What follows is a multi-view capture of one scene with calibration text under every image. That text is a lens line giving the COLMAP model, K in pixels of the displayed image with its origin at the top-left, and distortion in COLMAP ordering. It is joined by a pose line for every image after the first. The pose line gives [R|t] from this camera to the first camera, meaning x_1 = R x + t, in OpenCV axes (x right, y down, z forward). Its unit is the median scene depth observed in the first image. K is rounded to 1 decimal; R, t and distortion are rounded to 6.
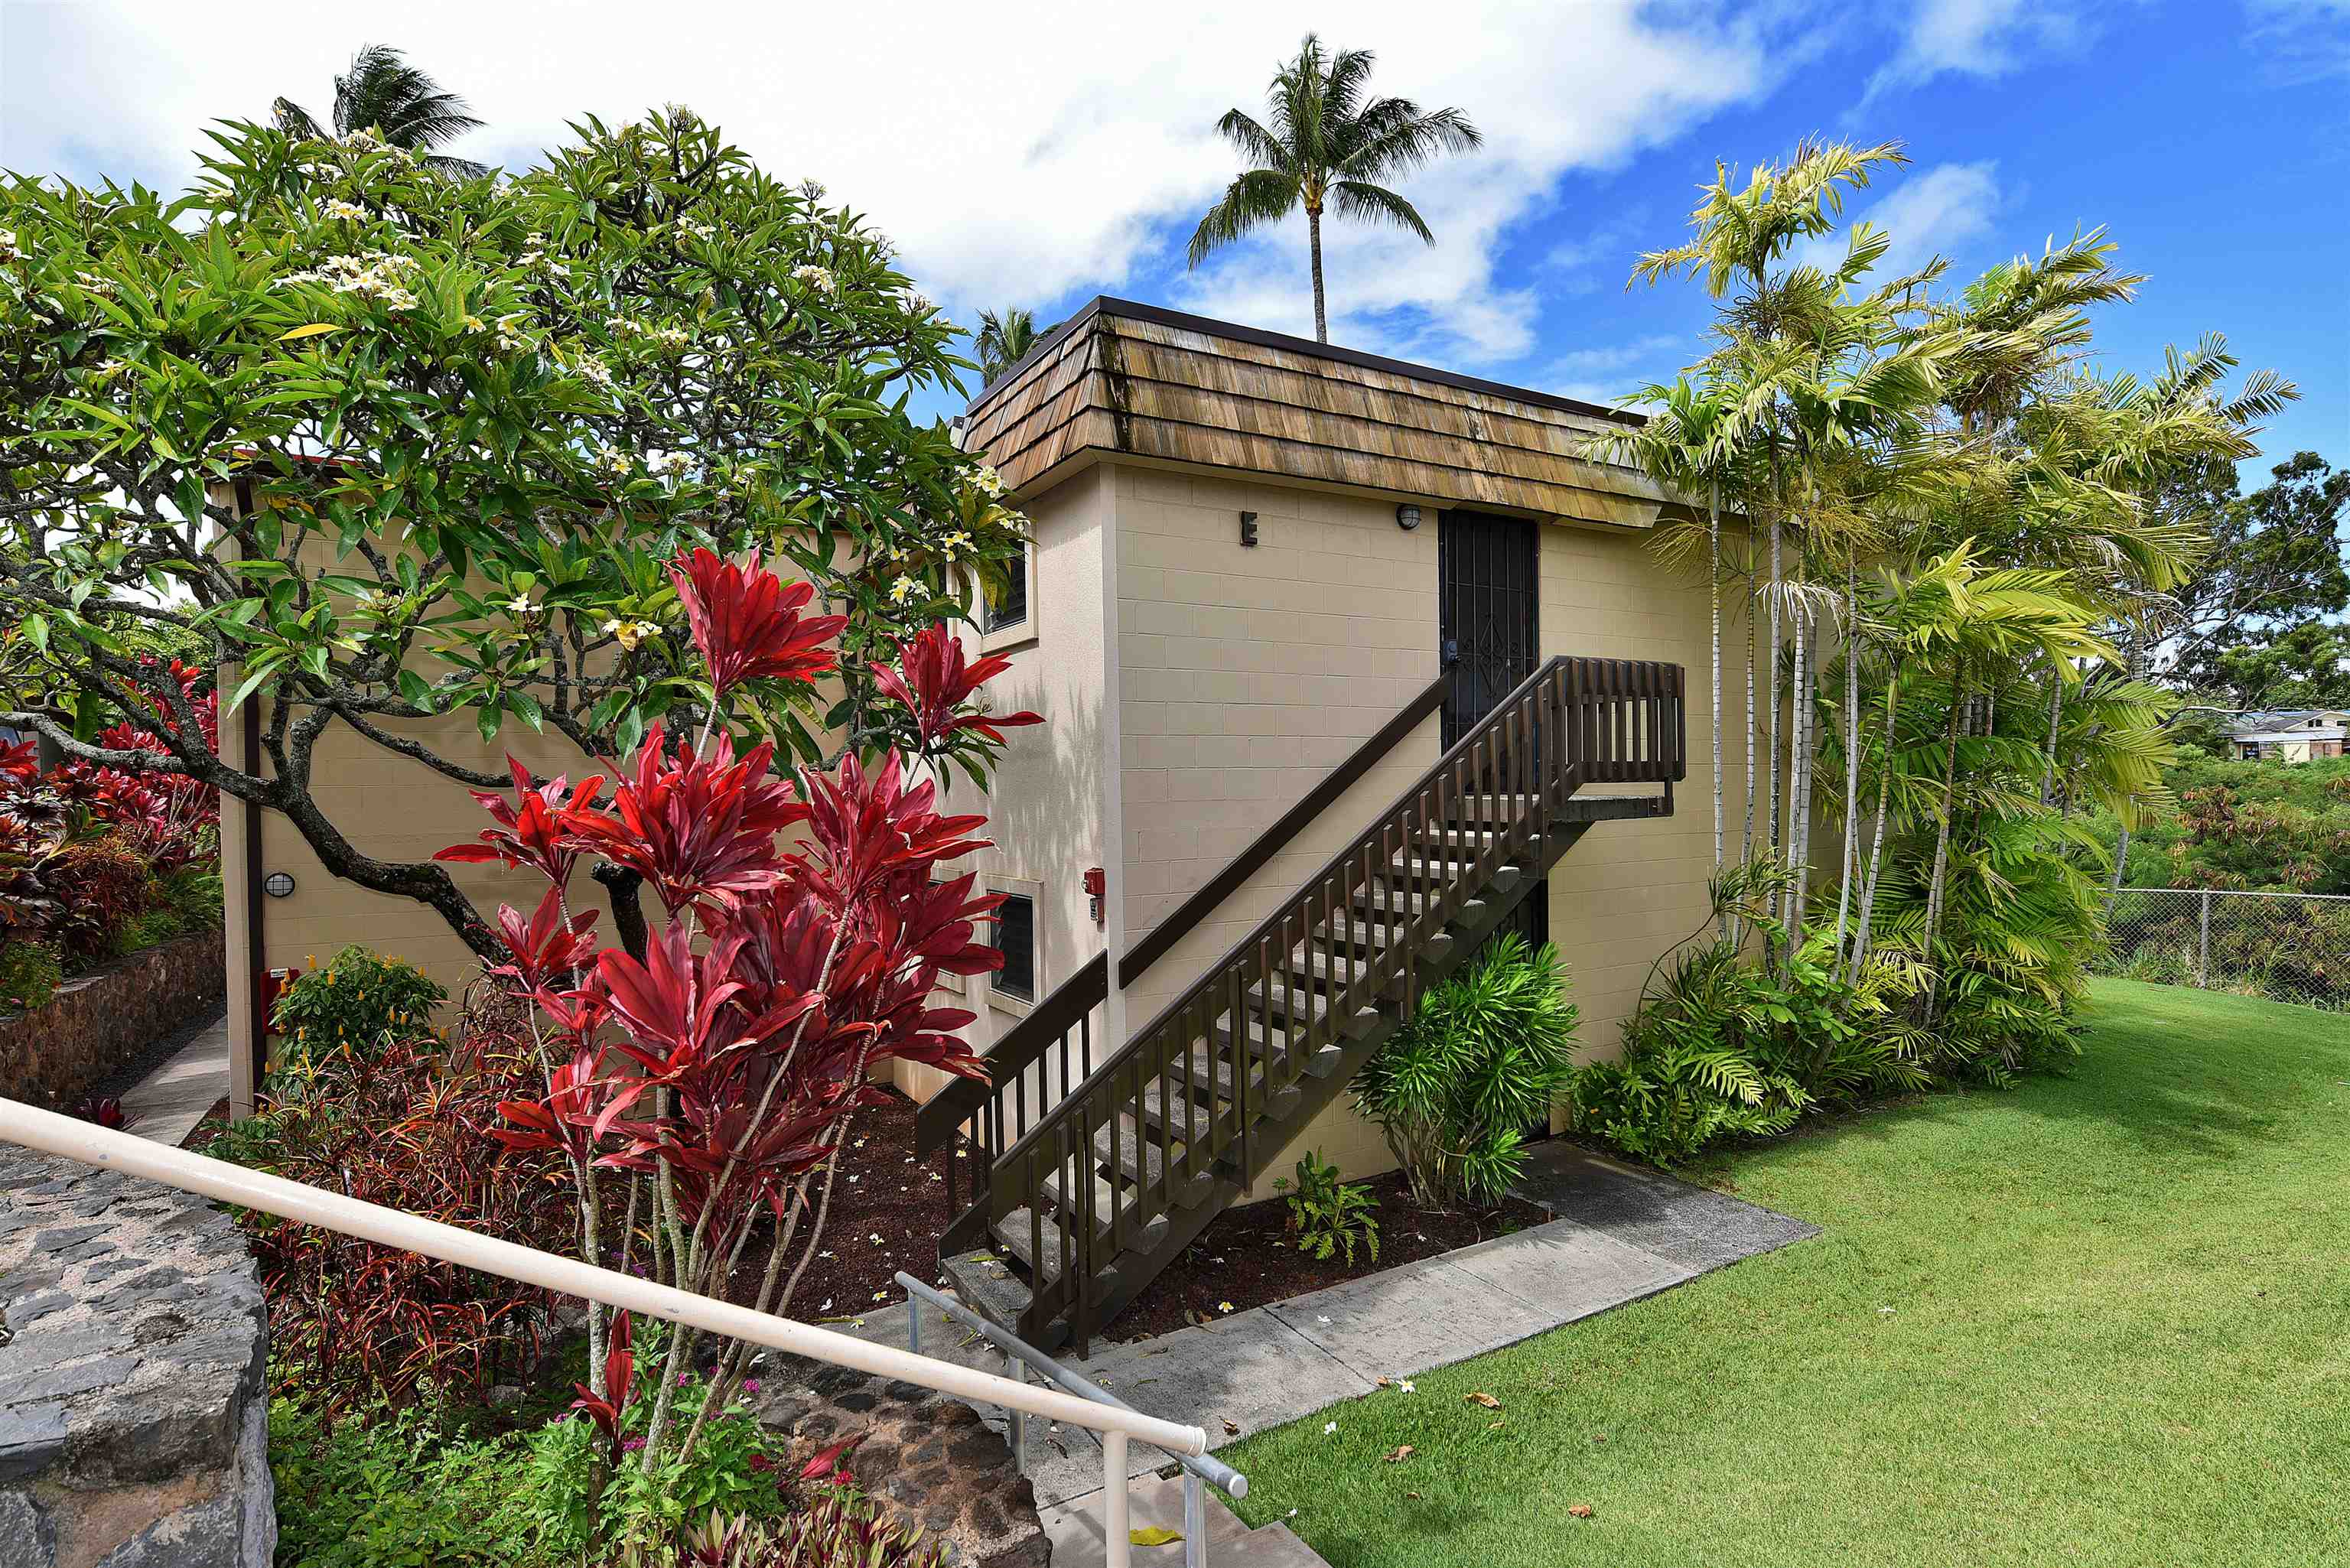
lens RADIAL K [[1120.8, 0, 1093.1], [0, 1120.8, 787.7], [0, 0, 1]] dist [0.000156, 0.004408]
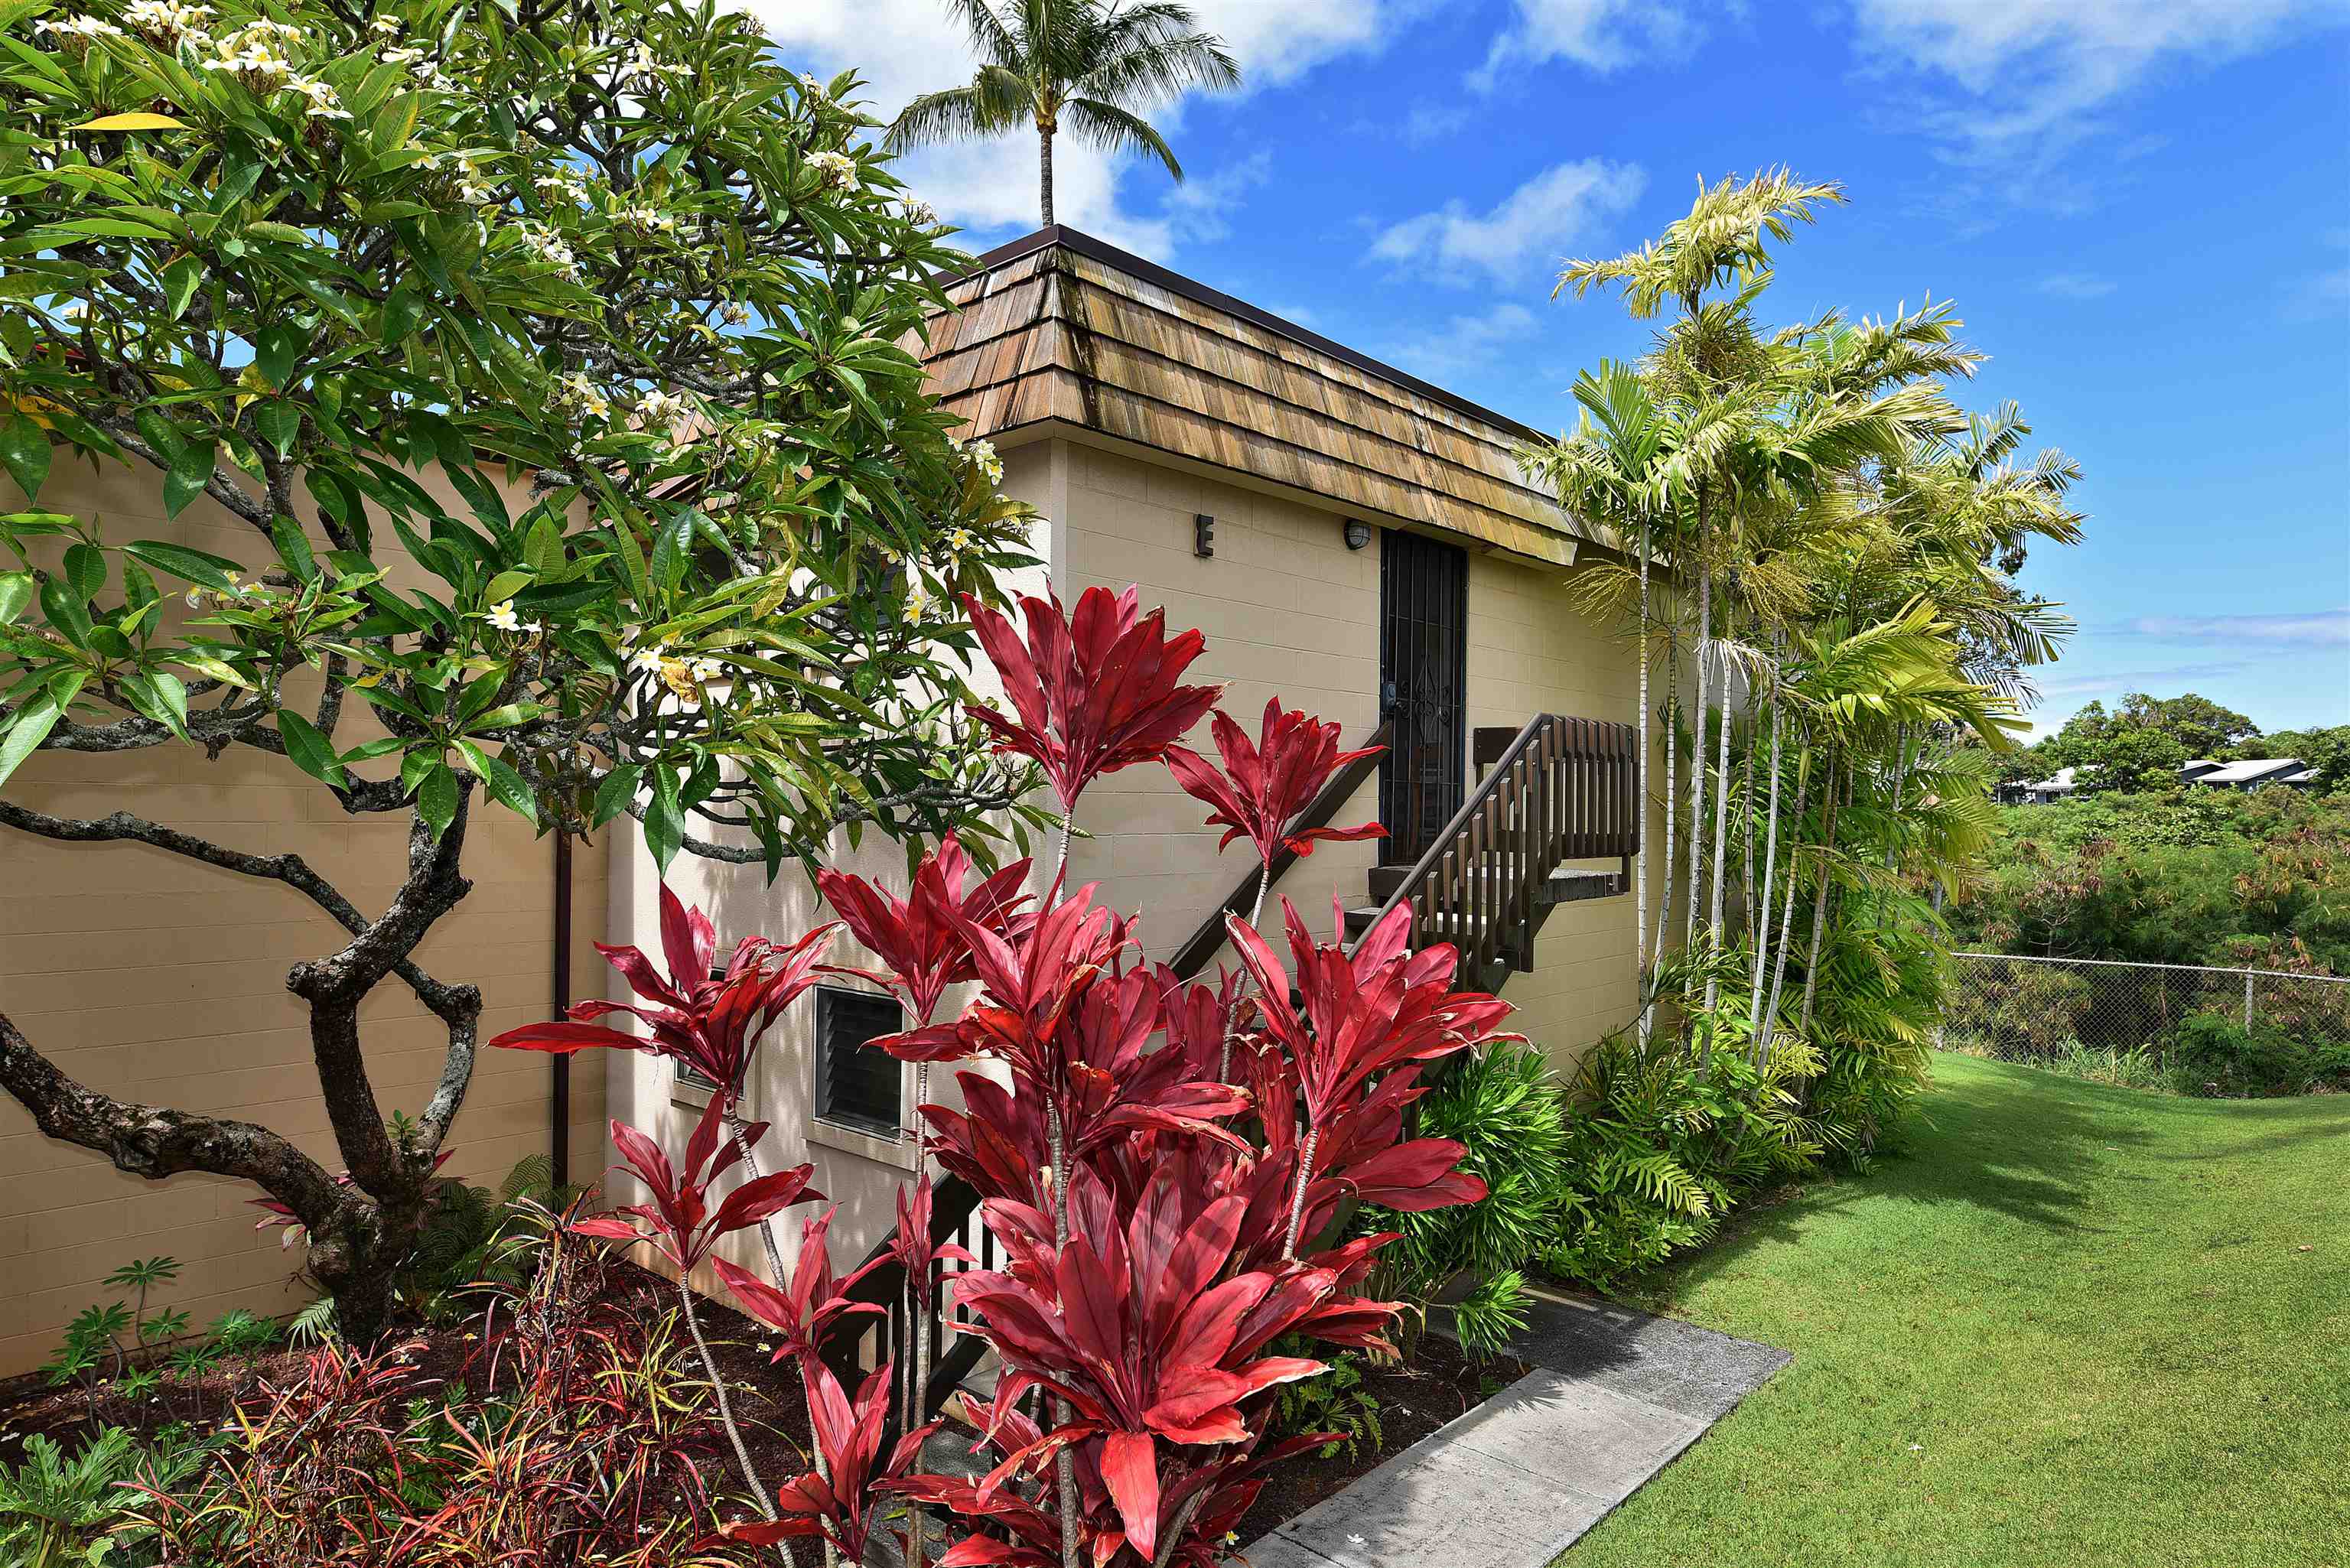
lens RADIAL K [[1375.8, 0, 1186.2], [0, 1375.8, 792.0], [0, 0, 1]] dist [0.020182, -0.013818]
pose [[0.951921, 0.030959, 0.304775, -0.150692], [-0.024800, 0.999403, -0.024059, -0.021412], [-0.305338, 0.015343, 0.952120, 0.058672]]
